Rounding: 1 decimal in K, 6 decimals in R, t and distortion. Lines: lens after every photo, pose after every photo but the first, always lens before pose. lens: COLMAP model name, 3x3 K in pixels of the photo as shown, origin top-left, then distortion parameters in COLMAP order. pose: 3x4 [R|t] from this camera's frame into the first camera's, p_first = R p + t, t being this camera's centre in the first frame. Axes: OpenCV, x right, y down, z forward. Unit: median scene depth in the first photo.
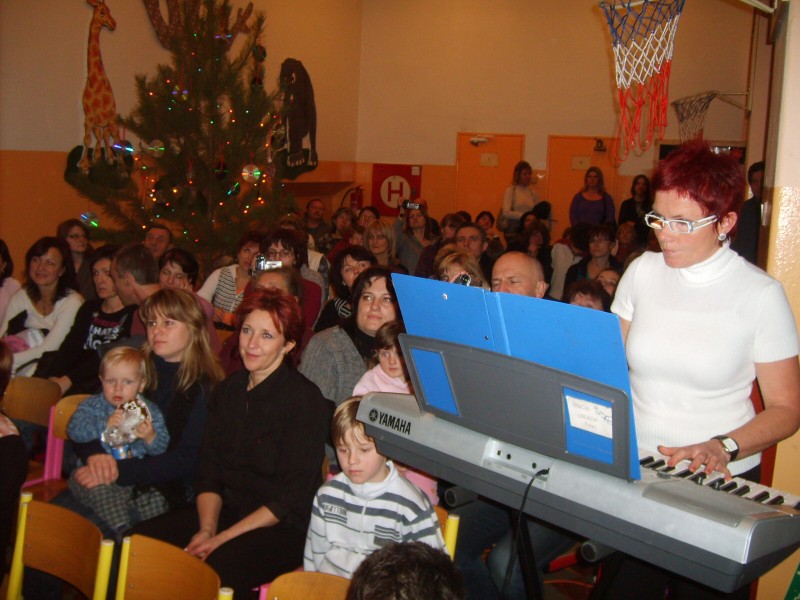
lens RADIAL K [[814.7, 0, 400.0], [0, 814.7, 300.0], [0, 0, 1]] dist [-0.114549, 0.017990]
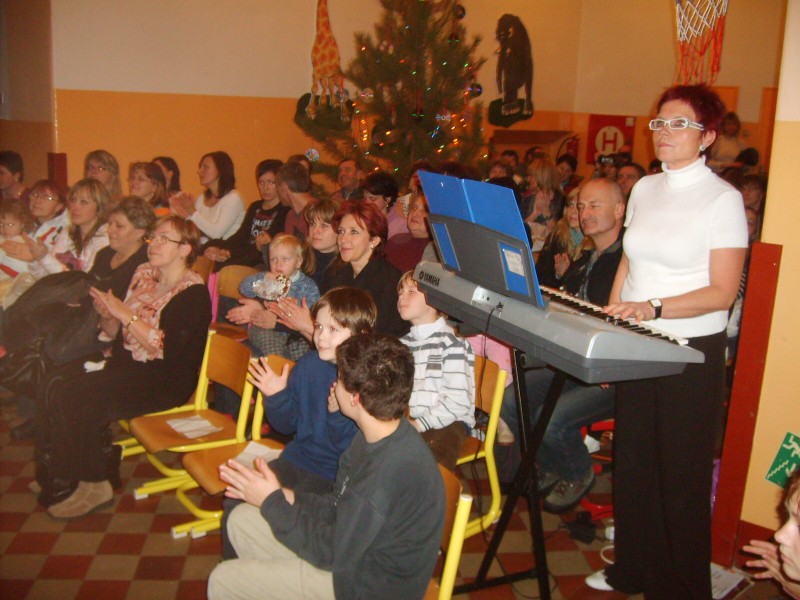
lens RADIAL K [[801.5, 0, 400.0], [0, 801.5, 300.0], [0, 0, 1]] dist [-0.200402, 0.290473]
pose [[0.953388, 0.068731, -0.293815, 0.093593], [-0.050465, 0.996318, 0.069314, 0.024180], [0.297497, -0.051256, 0.953346, -0.094911]]
